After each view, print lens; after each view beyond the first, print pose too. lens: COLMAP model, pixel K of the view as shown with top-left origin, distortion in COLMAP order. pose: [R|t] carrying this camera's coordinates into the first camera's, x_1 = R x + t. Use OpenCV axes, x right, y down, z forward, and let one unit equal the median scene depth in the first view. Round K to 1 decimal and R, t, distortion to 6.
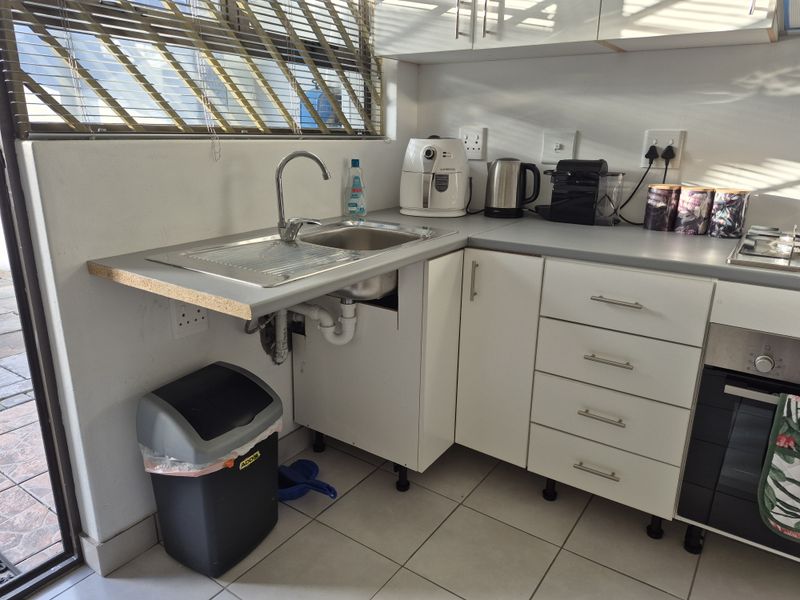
lens RADIAL K [[549.6, 0, 400.0], [0, 549.6, 300.0], [0, 0, 1]] dist [0.068069, -0.055865]
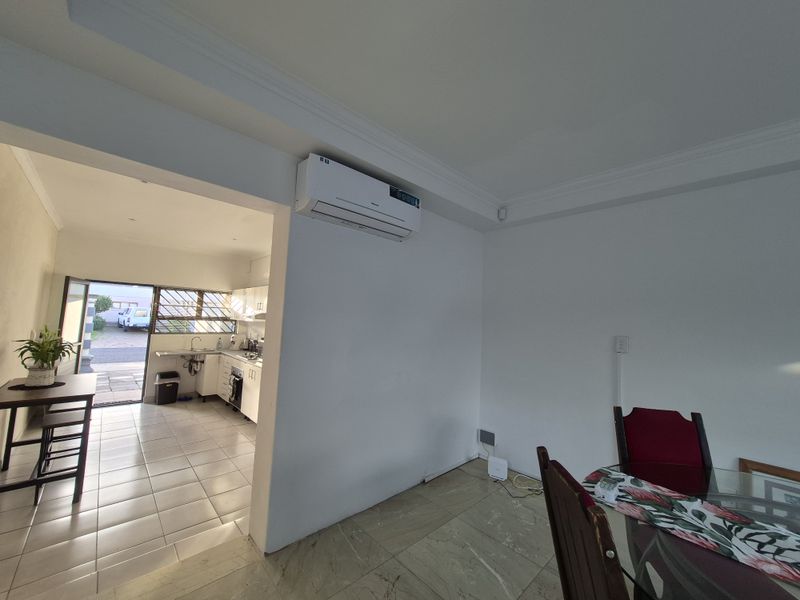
lens RADIAL K [[311.8, 0, 394.5], [0, 311.8, 294.5], [0, 0, 1]] dist [0.011145, -0.003713]
pose [[0.972616, 0.000702, -0.232417, 2.612112], [-0.088498, 0.925784, -0.367549, 0.363850], [0.214909, 0.378053, 0.900494, -1.748139]]
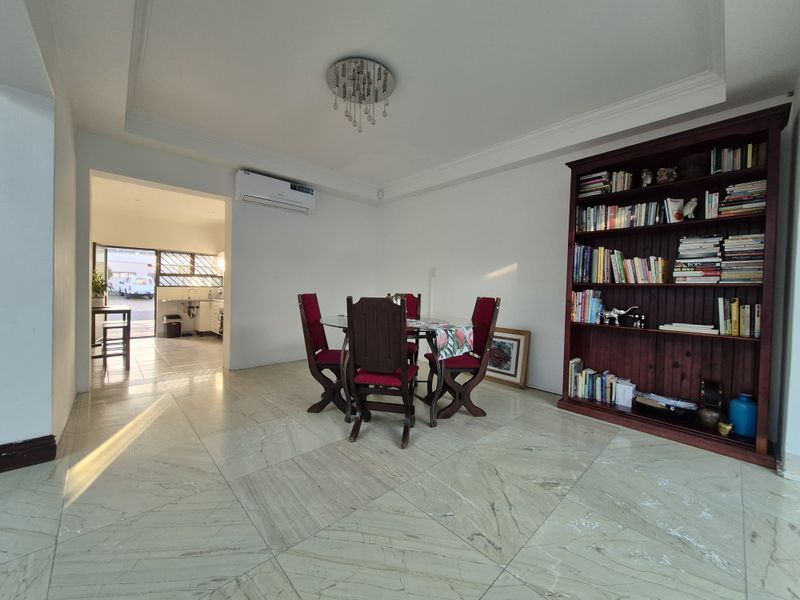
lens RADIAL K [[311.8, 0, 394.5], [0, 311.8, 294.5], [0, 0, 1]] dist [0.011145, -0.003713]
pose [[0.974369, 0.005634, -0.224884, 3.512342], [-0.068358, 0.959828, -0.272134, 0.806938], [0.214316, 0.280532, 0.935612, -2.475591]]
